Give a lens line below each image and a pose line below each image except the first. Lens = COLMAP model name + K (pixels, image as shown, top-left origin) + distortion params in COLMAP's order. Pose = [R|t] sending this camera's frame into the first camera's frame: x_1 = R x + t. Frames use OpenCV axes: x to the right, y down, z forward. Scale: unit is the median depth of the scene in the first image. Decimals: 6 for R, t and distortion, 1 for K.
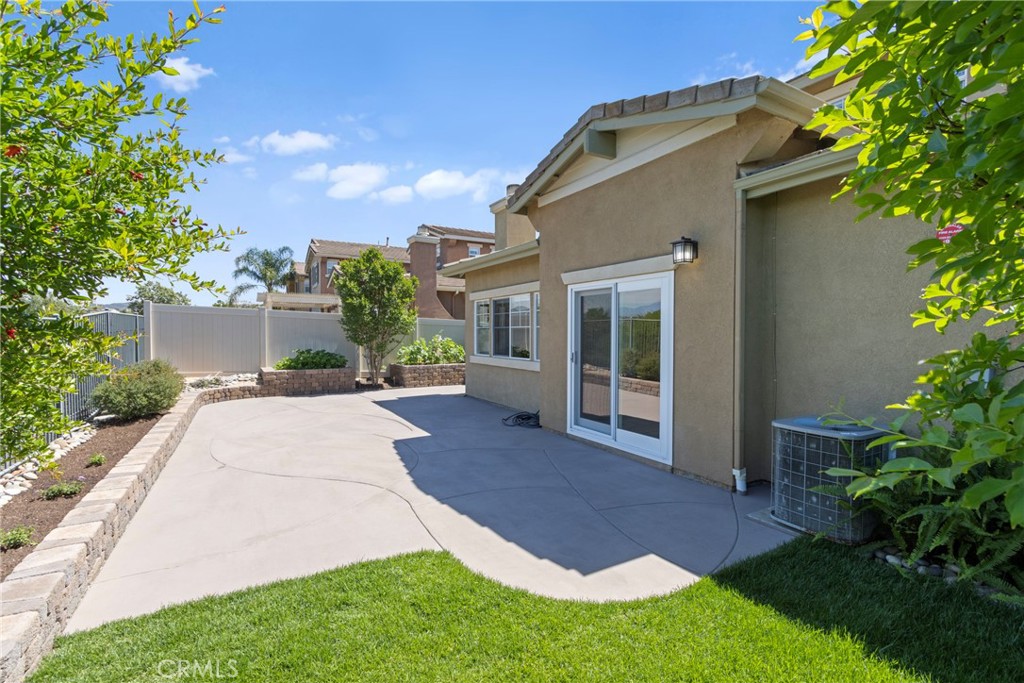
lens RADIAL K [[468.3, 0, 515.5], [0, 468.3, 343.9], [0, 0, 1]] dist [0.003851, -0.000025]
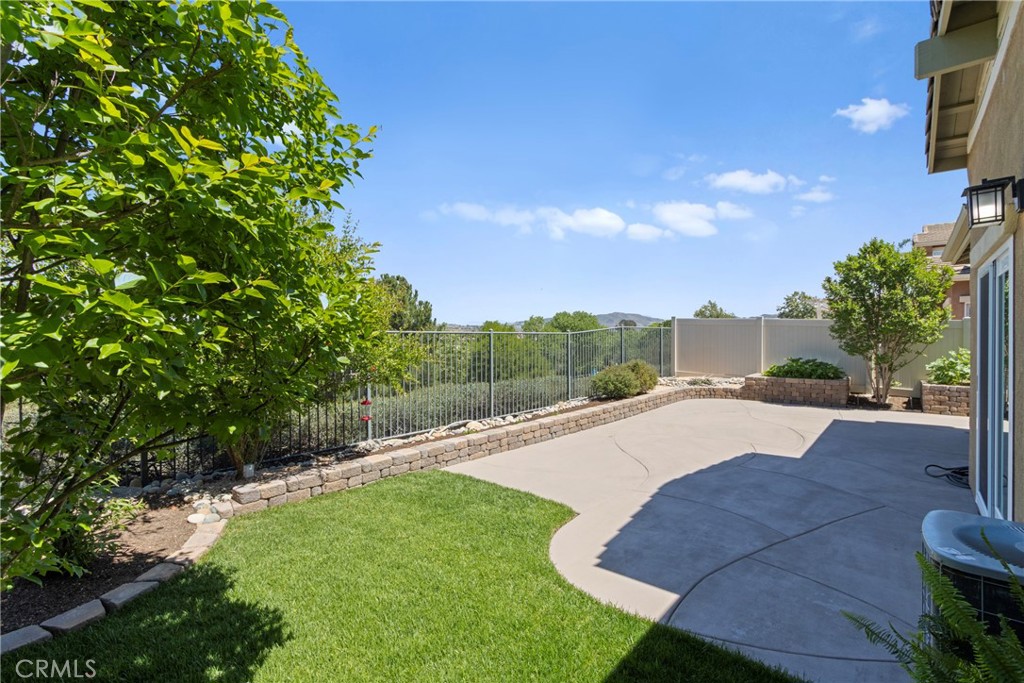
lens RADIAL K [[472.7, 0, 512.0], [0, 472.7, 341.5], [0, 0, 1]] dist [0.003280, 0.000013]
pose [[0.335930, 0.004947, -0.941874, 0.627261], [-0.021639, 0.999763, -0.002466, -0.015547], [0.941638, 0.021210, 0.335957, 0.232702]]
